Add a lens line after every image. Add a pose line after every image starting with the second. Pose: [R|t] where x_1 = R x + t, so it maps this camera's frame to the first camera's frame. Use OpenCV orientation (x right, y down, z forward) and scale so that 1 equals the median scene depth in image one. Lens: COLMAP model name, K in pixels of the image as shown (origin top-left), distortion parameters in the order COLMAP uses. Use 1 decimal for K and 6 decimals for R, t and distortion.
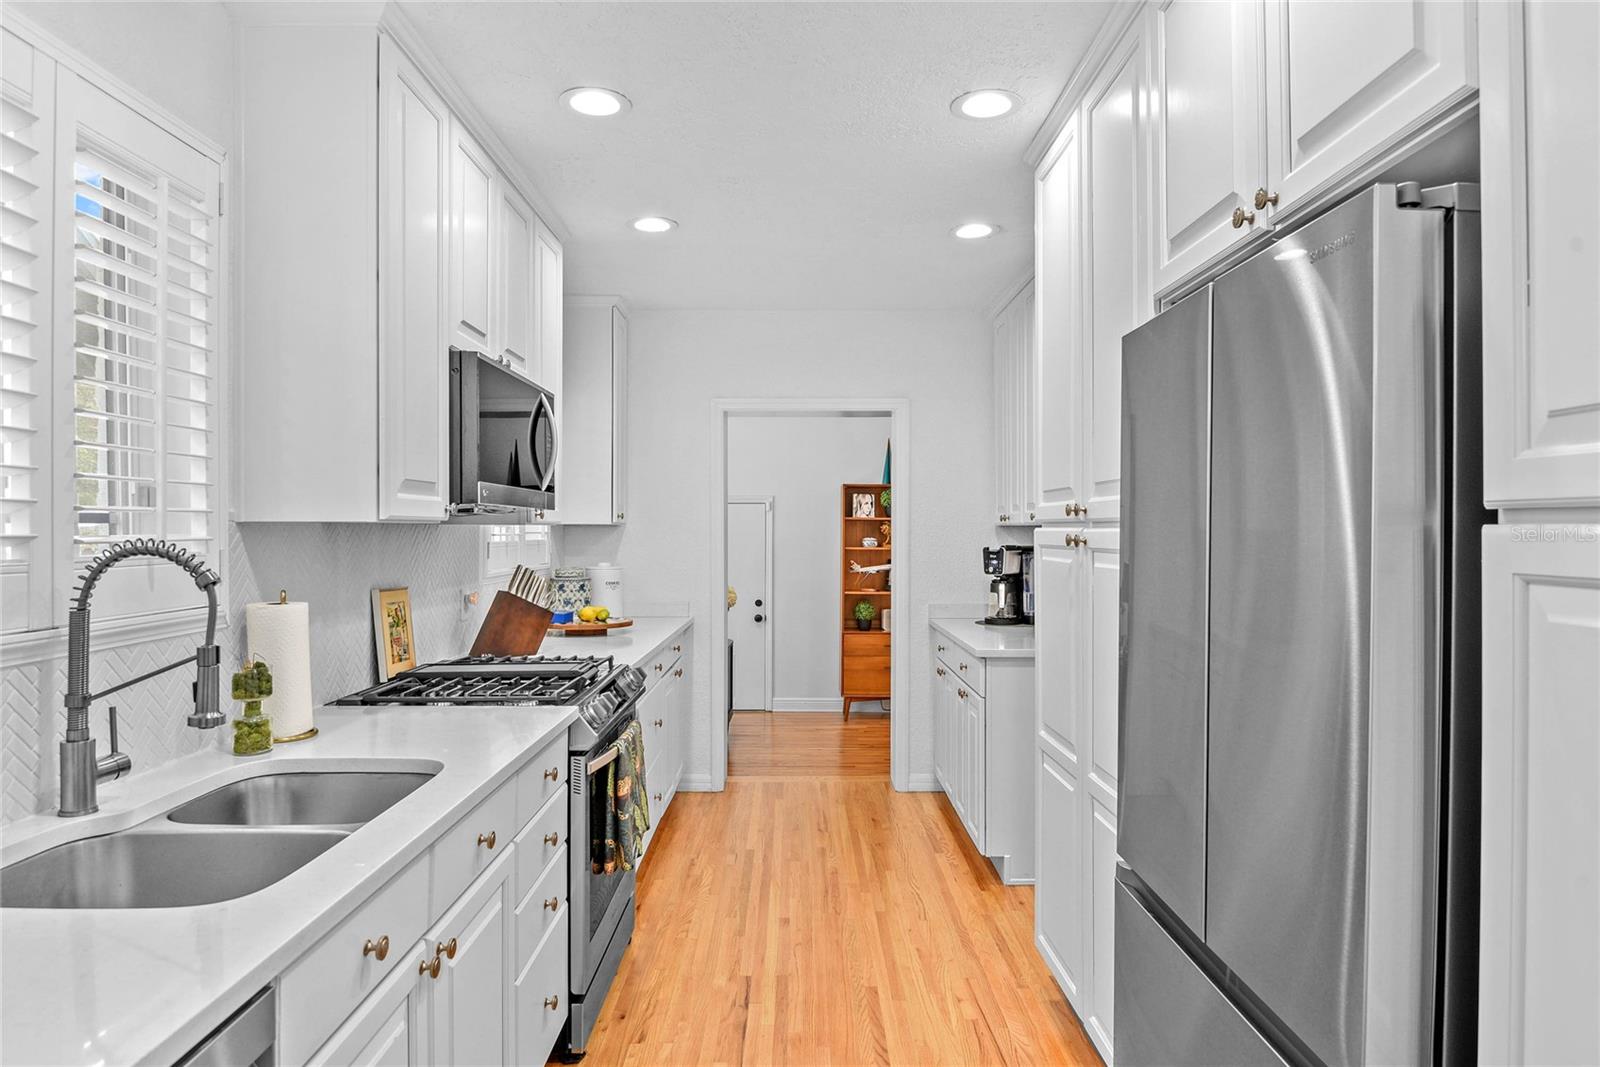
lens RADIAL K [[956.2, 0, 801.4], [0, 956.2, 534.2], [0, 0, 1]] dist [-0.003933, -0.011541]
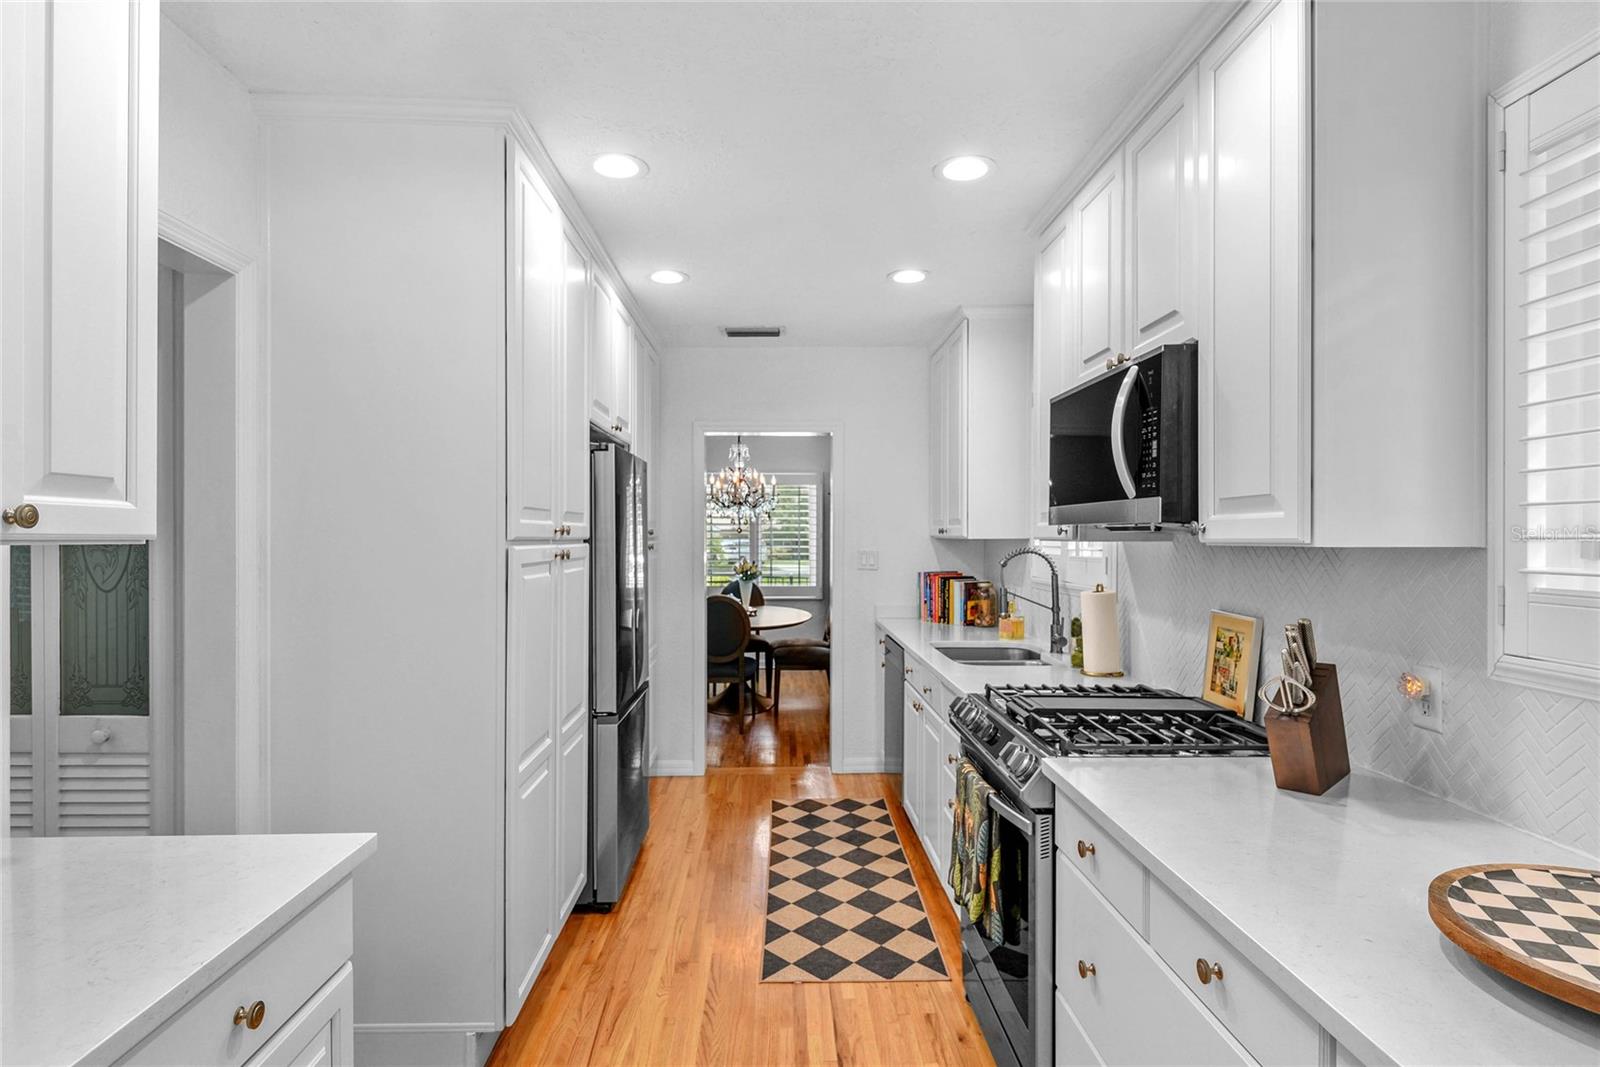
lens RADIAL K [[883.8, 0, 793.3], [0, 883.8, 542.4], [0, 0, 1]] dist [0.018920, -0.004080]
pose [[-0.999897, -0.004081, -0.013787, 0.001551], [-0.004235, 0.999929, 0.011131, -0.021307], [0.013741, 0.011188, -0.999843, 1.947035]]
